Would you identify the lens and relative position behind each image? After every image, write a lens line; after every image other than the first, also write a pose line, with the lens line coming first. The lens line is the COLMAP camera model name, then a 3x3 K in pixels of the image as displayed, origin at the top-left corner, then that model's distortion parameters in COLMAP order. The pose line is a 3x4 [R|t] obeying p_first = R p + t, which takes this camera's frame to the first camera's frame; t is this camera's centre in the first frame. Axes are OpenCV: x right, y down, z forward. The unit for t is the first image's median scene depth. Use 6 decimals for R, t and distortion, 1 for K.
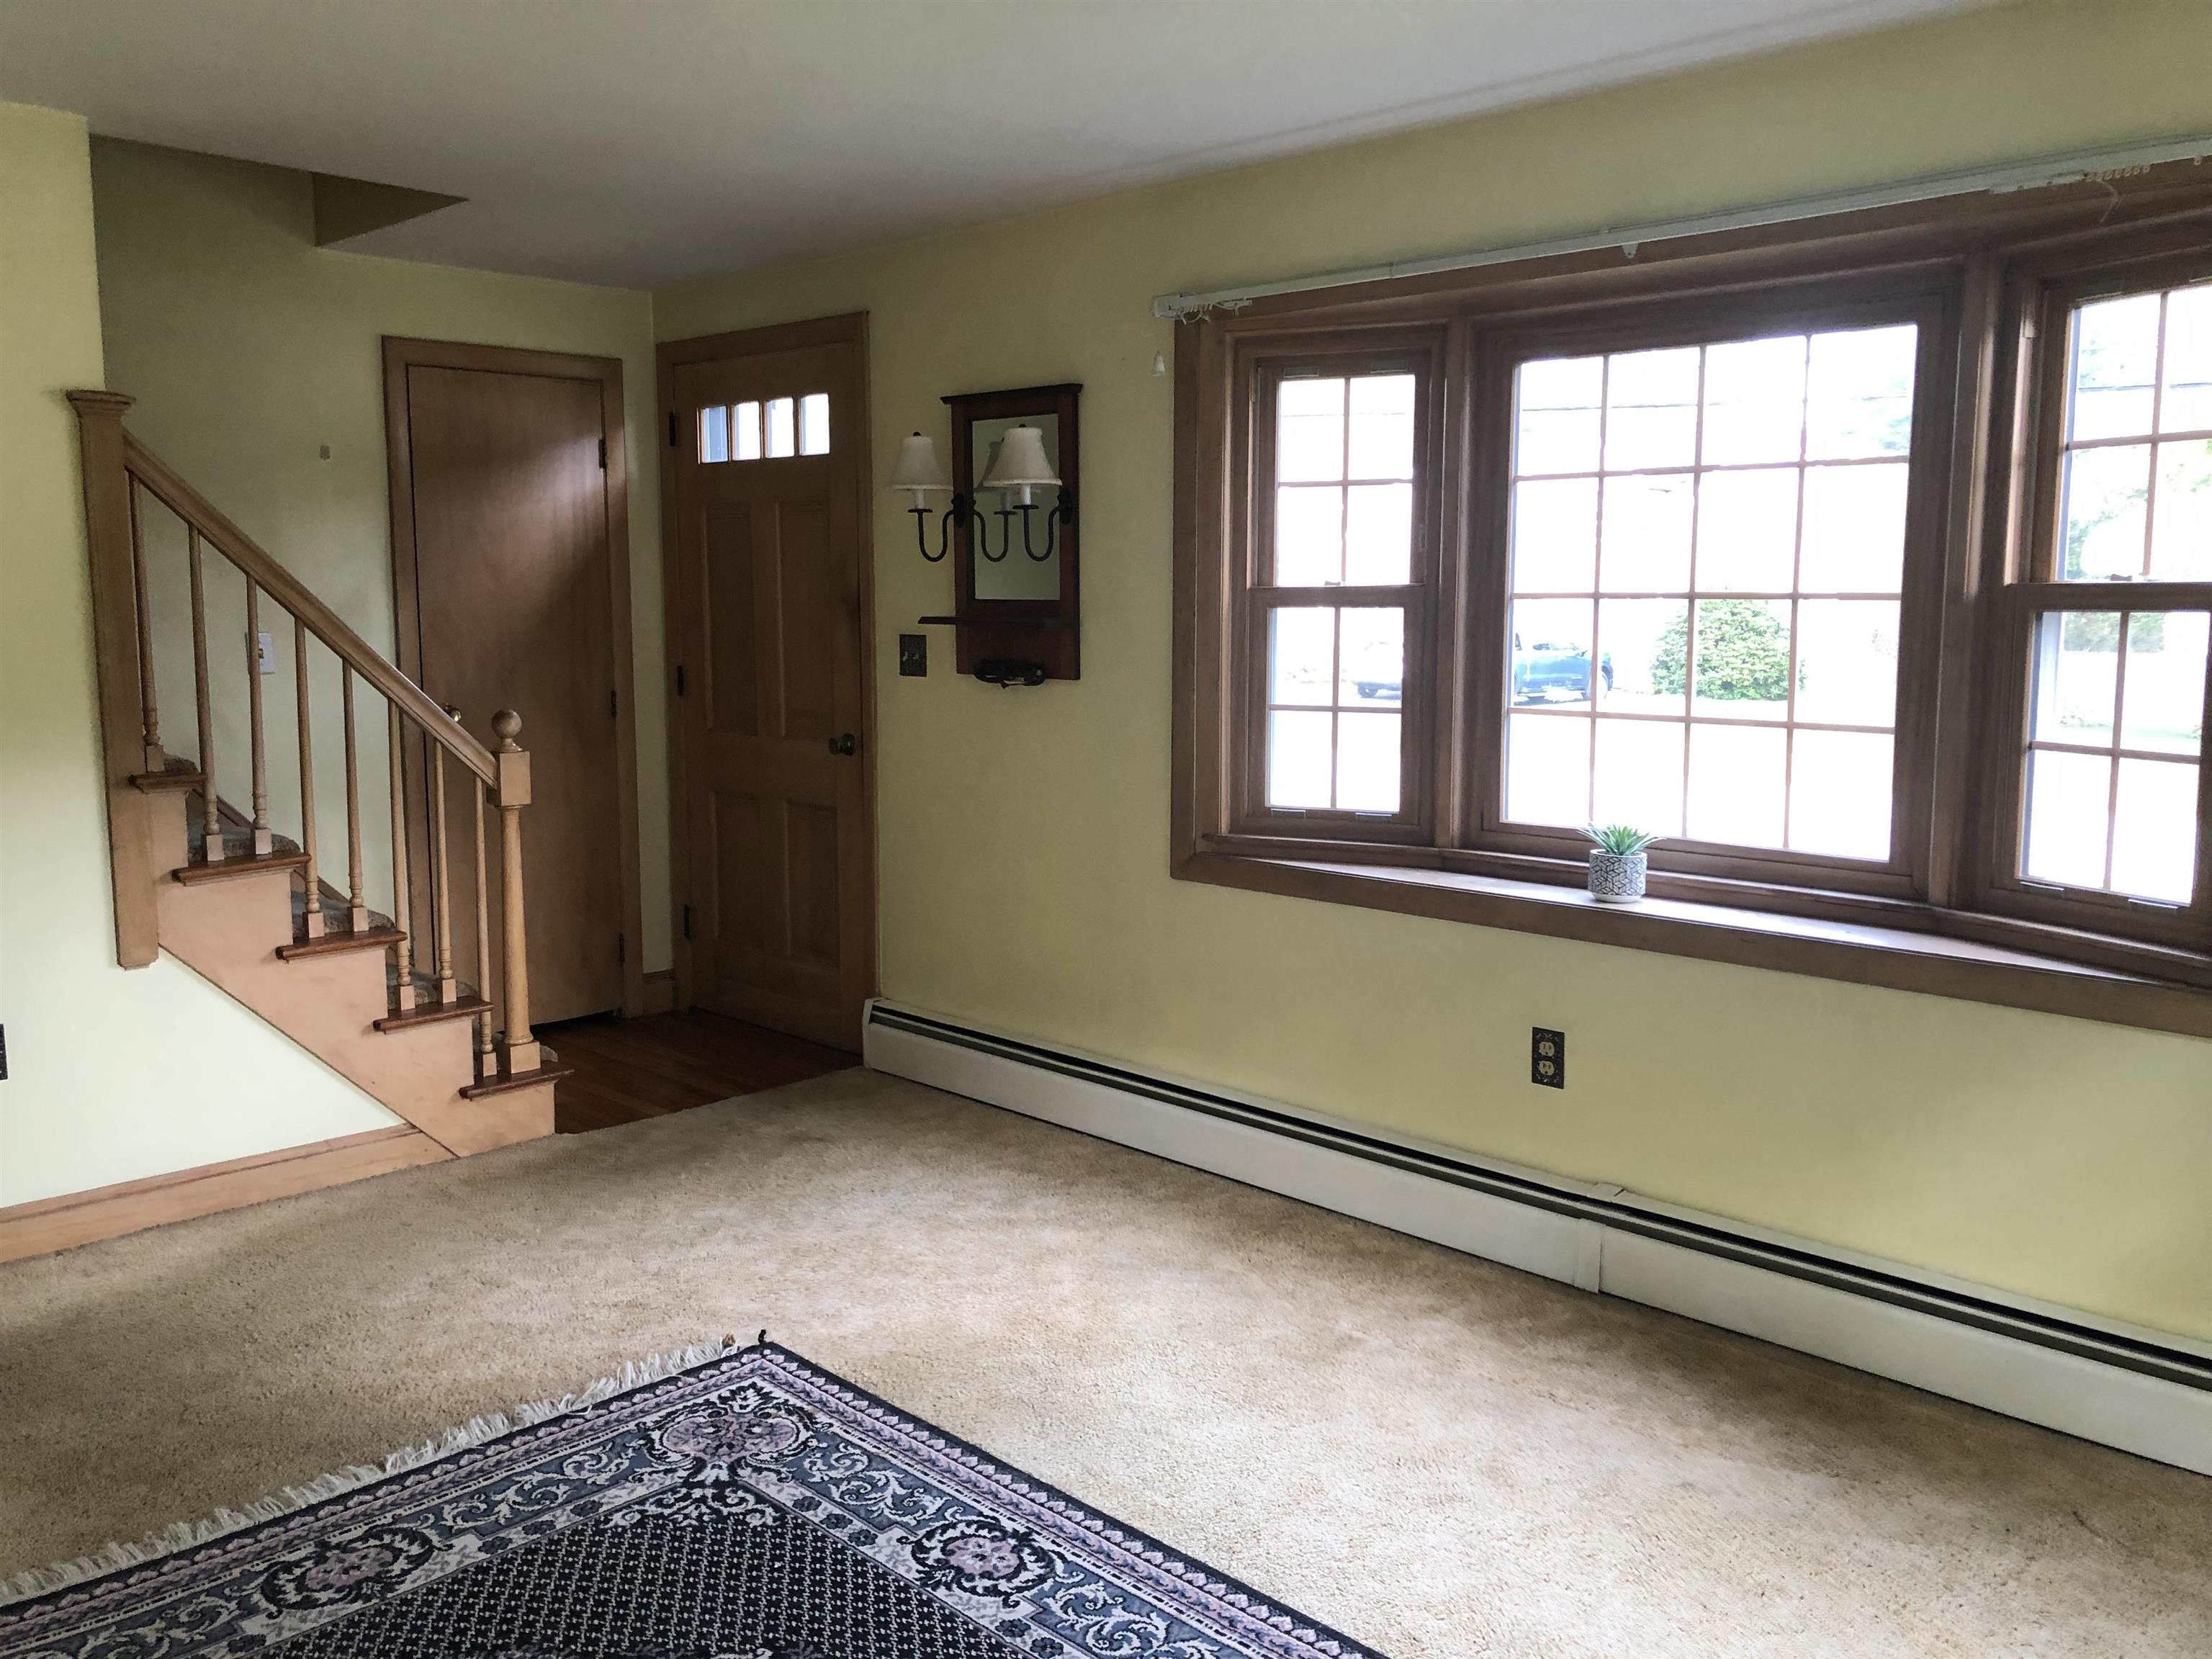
lens RADIAL K [[1794.7, 0, 1093.6], [0, 1794.7, 819.5], [0, 0, 1]] dist [0.000214, -0.001938]
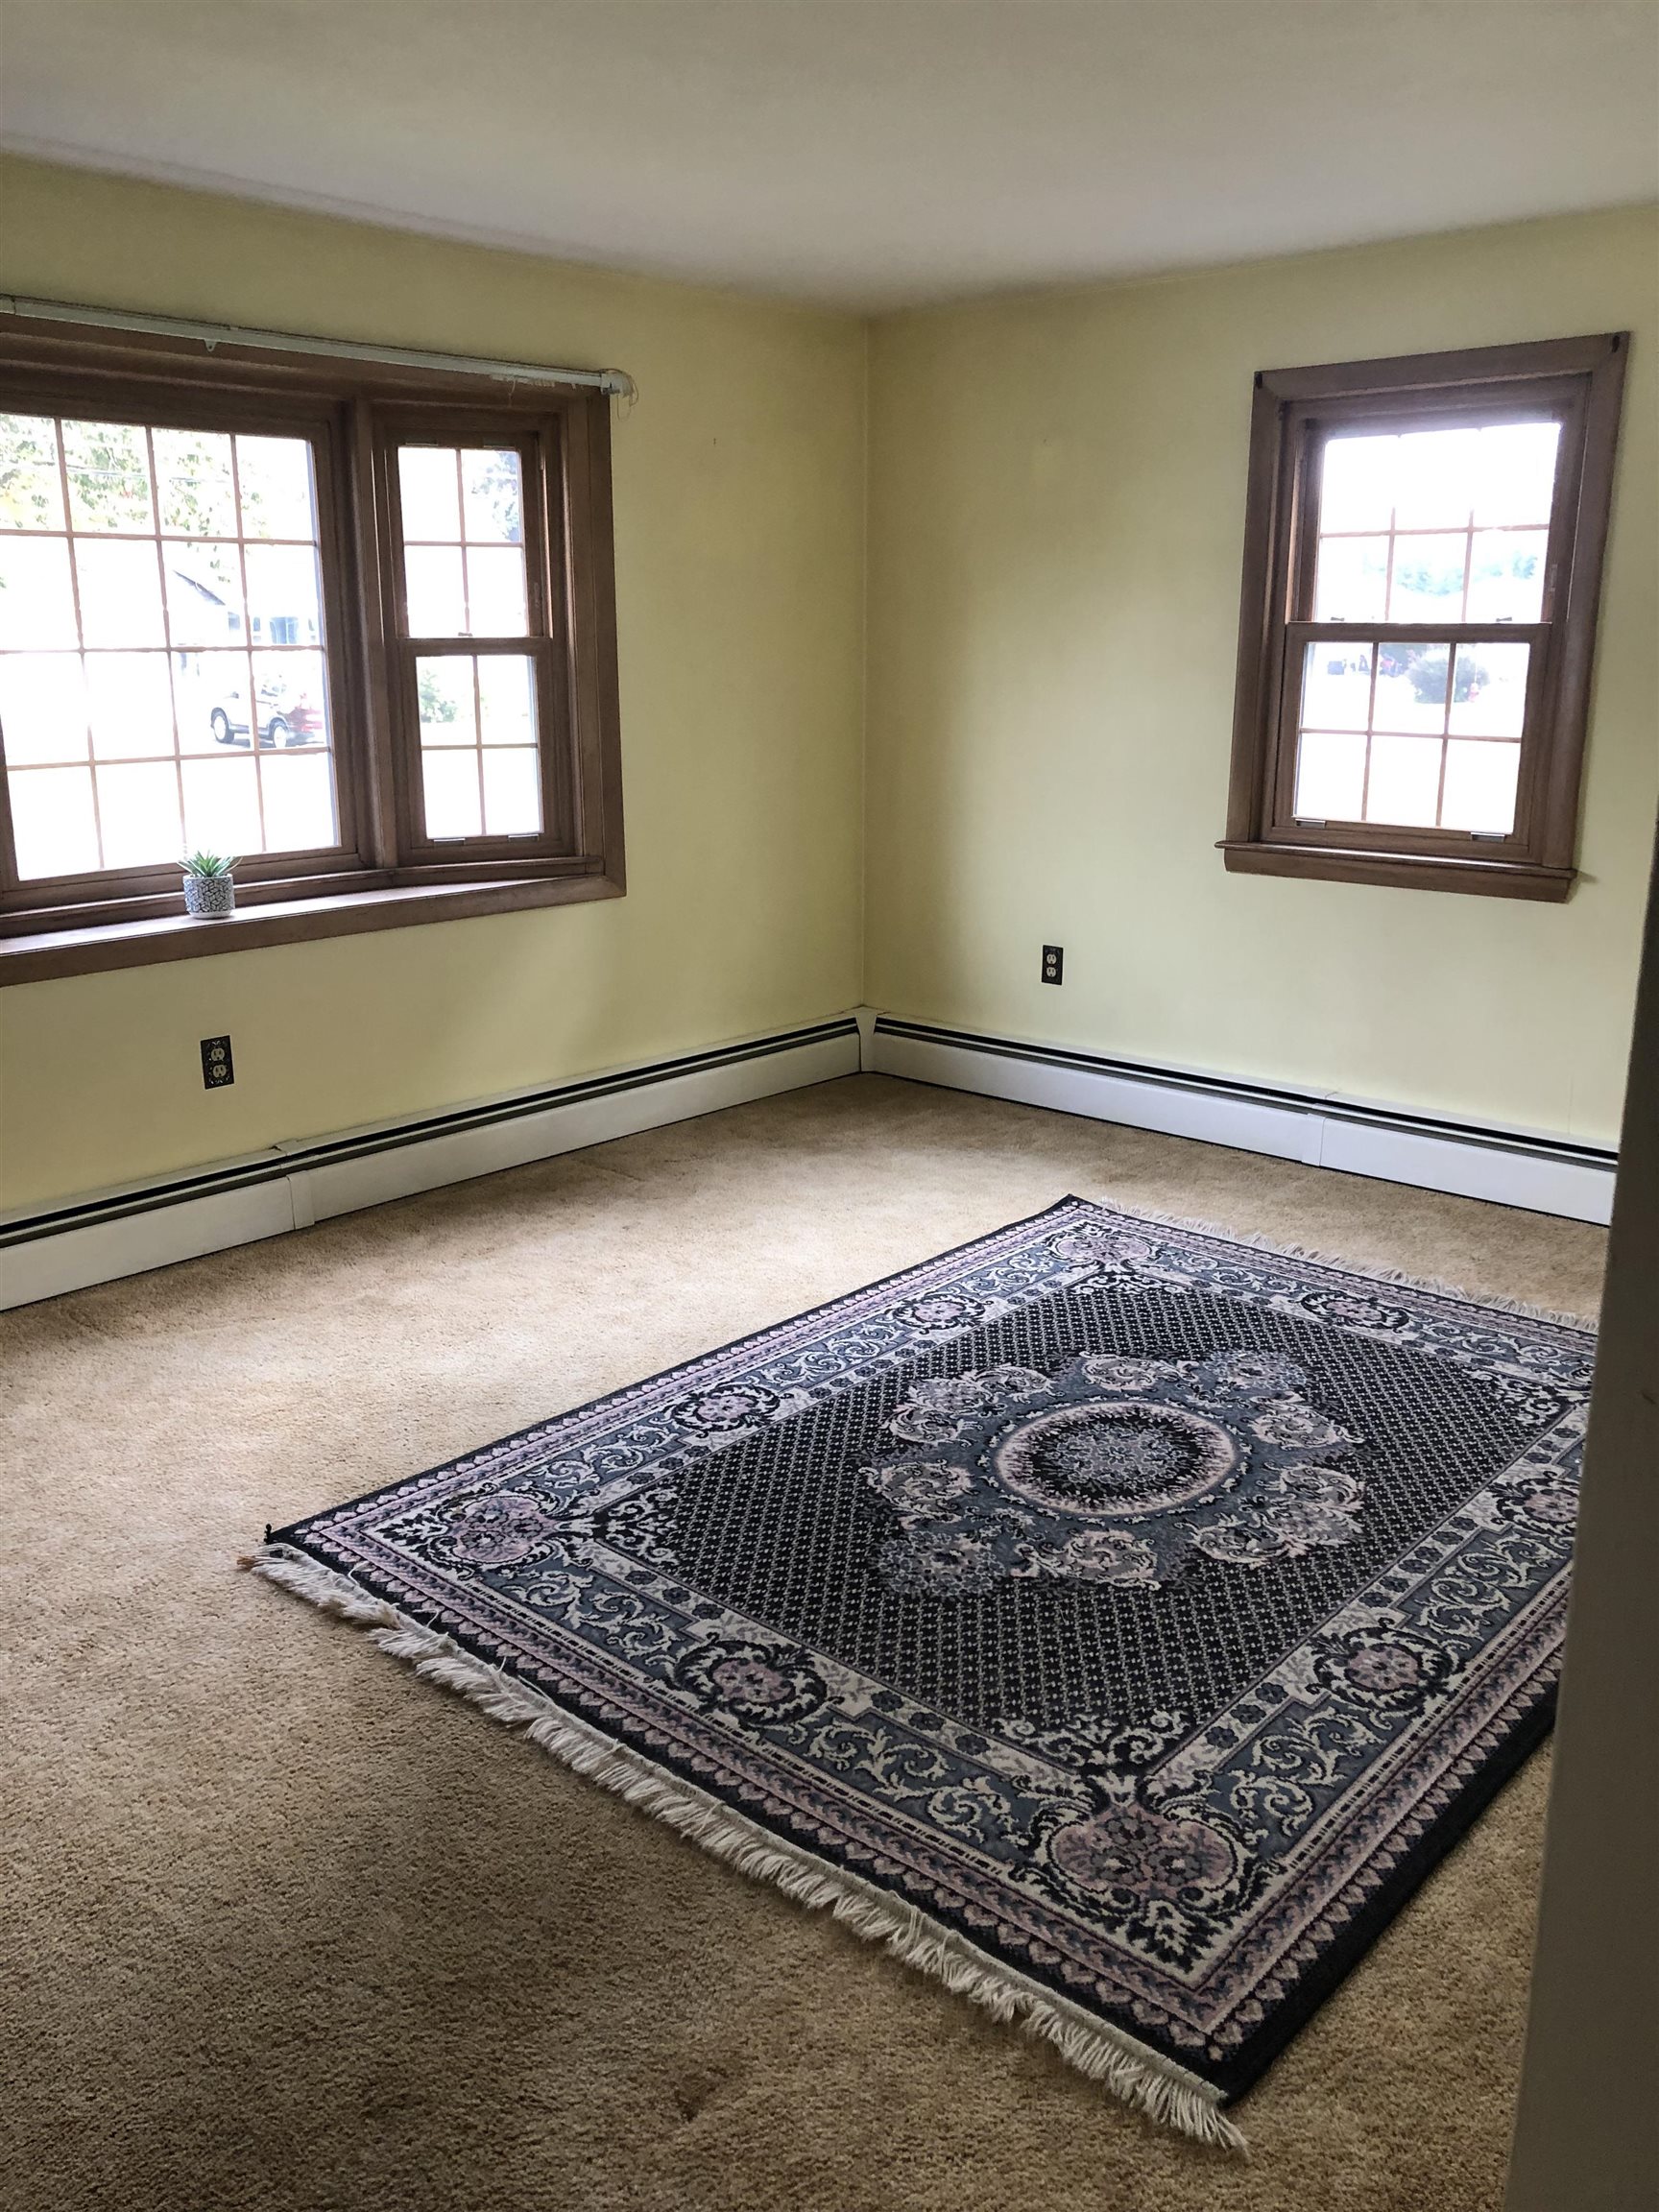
lens RADIAL K [[1794.7, 0, 820.4], [0, 1794.7, 1108.0], [0, 0, 1]] dist [0.000214, -0.001938]
pose [[-0.064560, -0.264266, 0.962287, -0.846995], [0.125096, 0.954548, 0.270534, -0.097640], [-0.990042, 0.137844, -0.028567, 0.622963]]
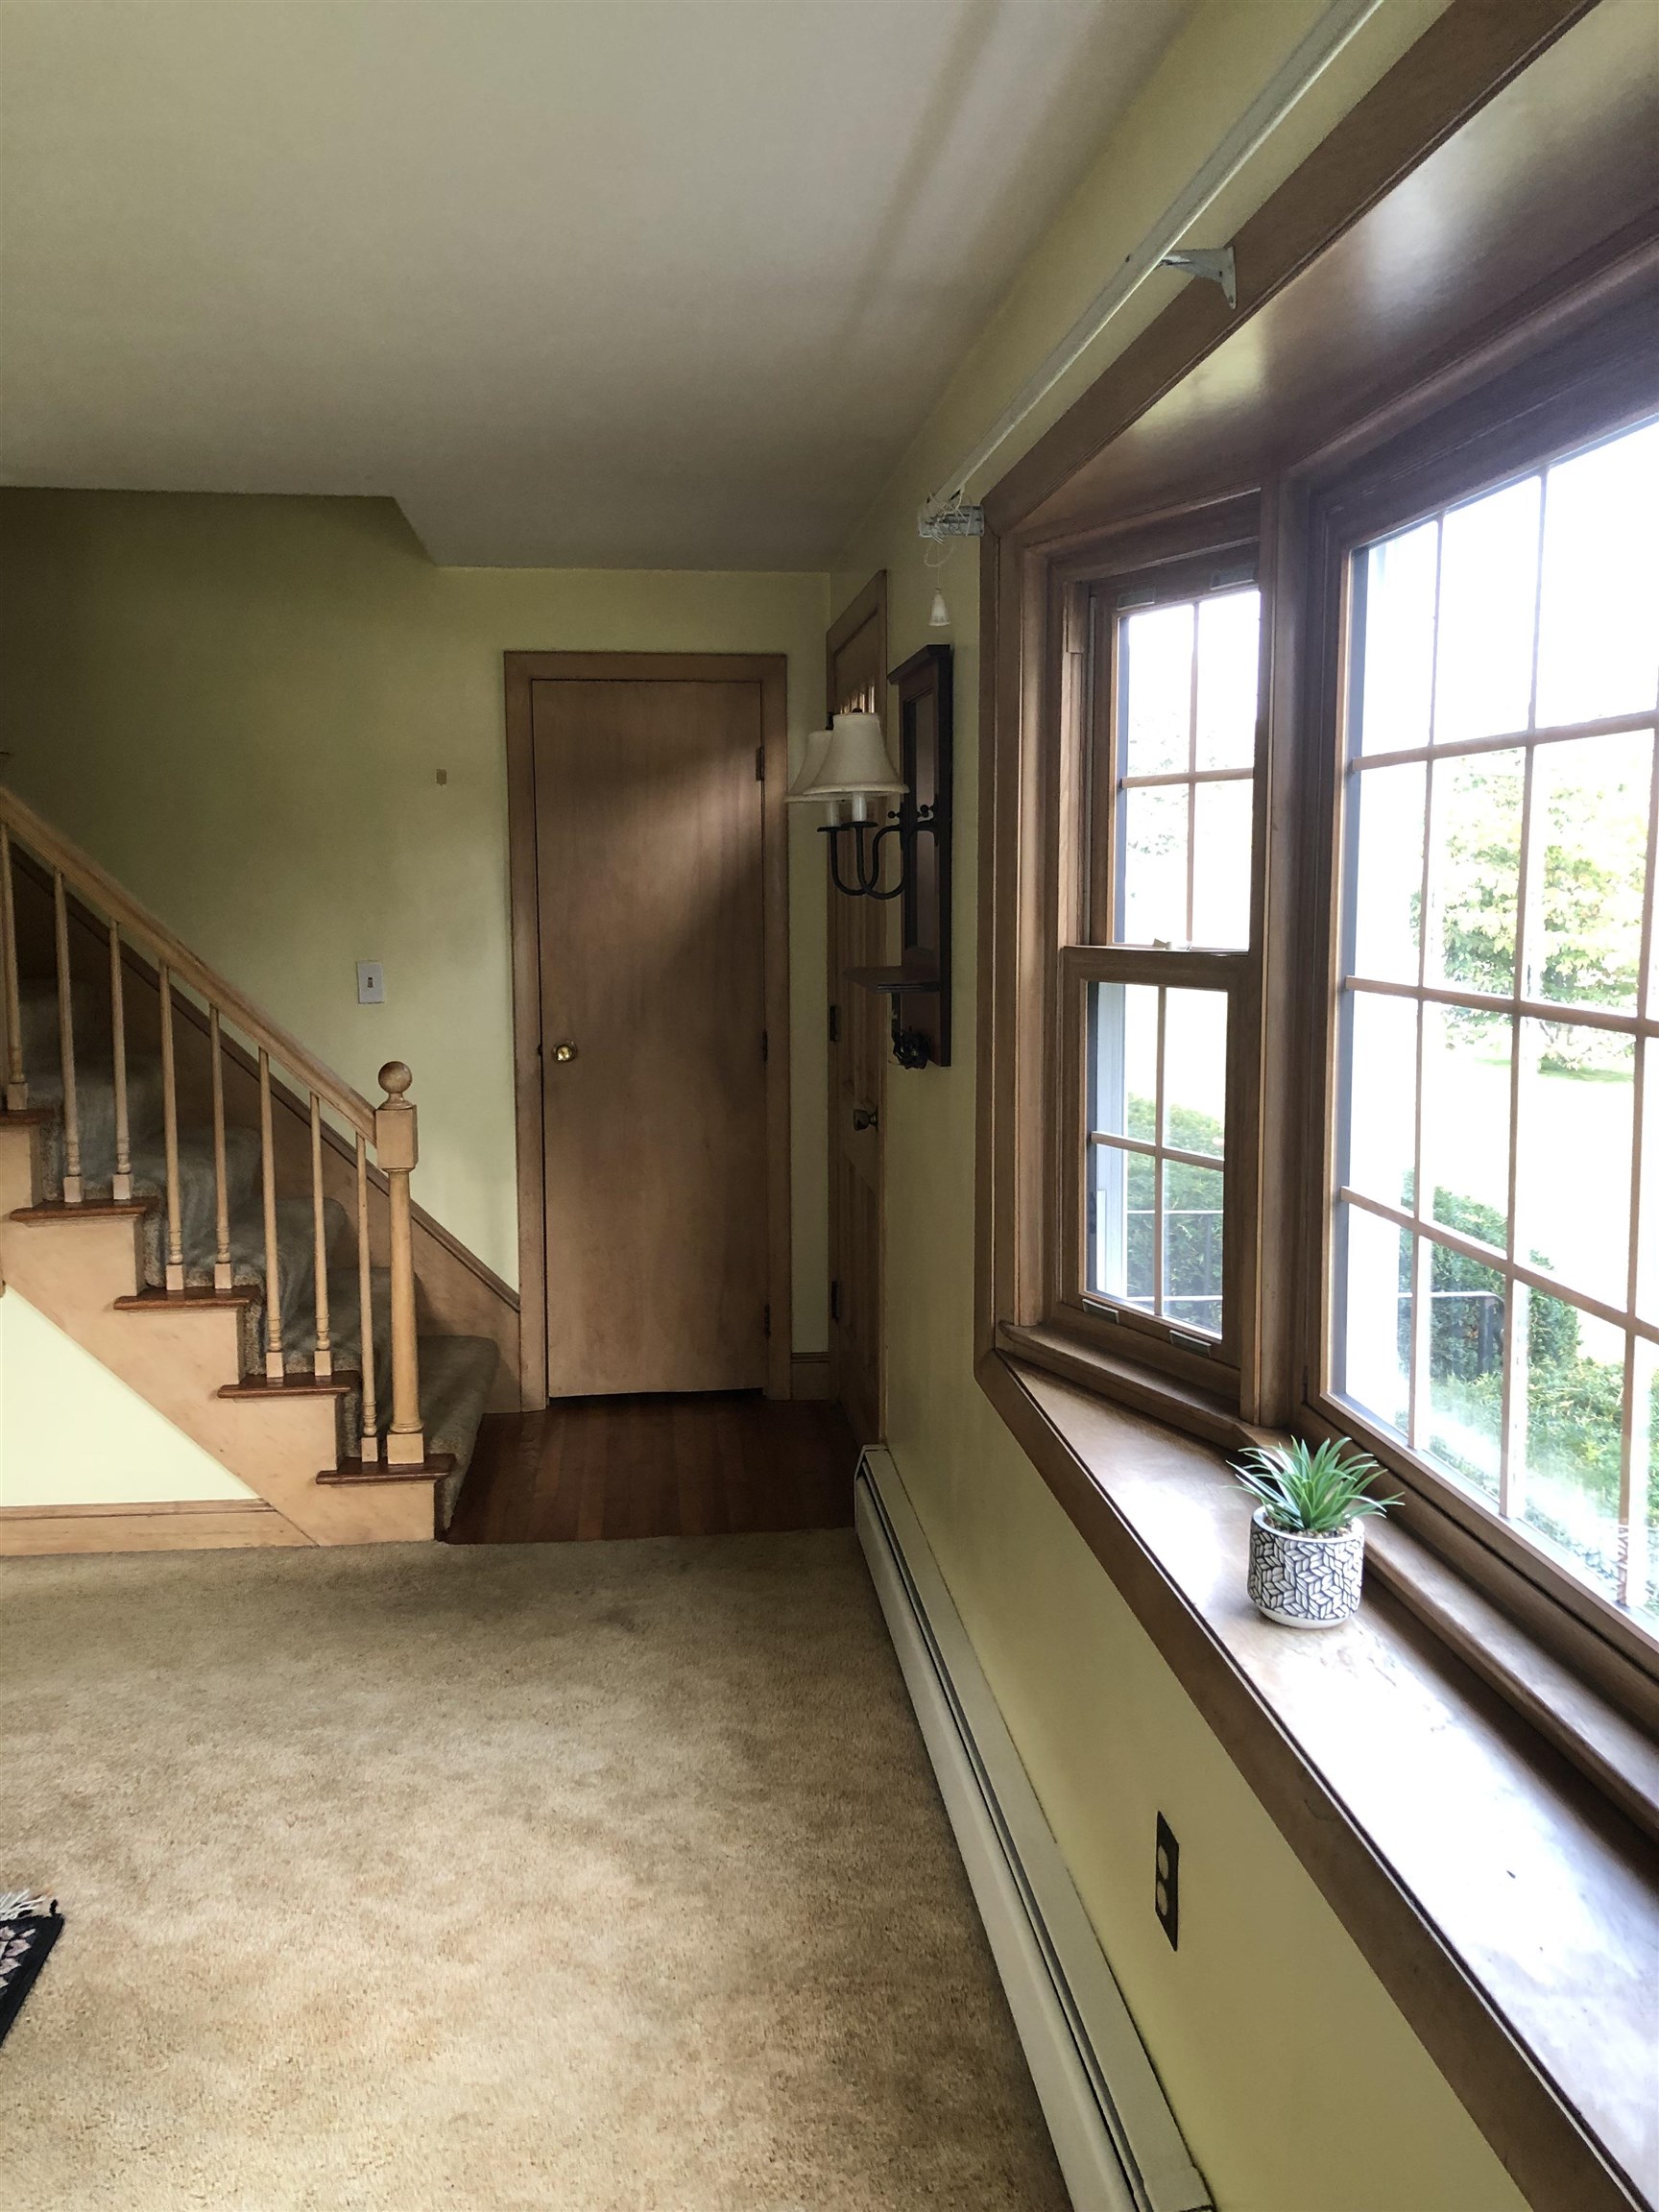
lens RADIAL K [[1794.7, 0, 826.2], [0, 1794.7, 1087.4], [0, 0, 1]] dist [0.000214, -0.001938]
pose [[0.771918, 0.072322, -0.631595, 0.464112], [-0.078345, 0.996757, 0.018384, -0.093614], [0.630876, 0.035292, 0.775080, 0.503868]]
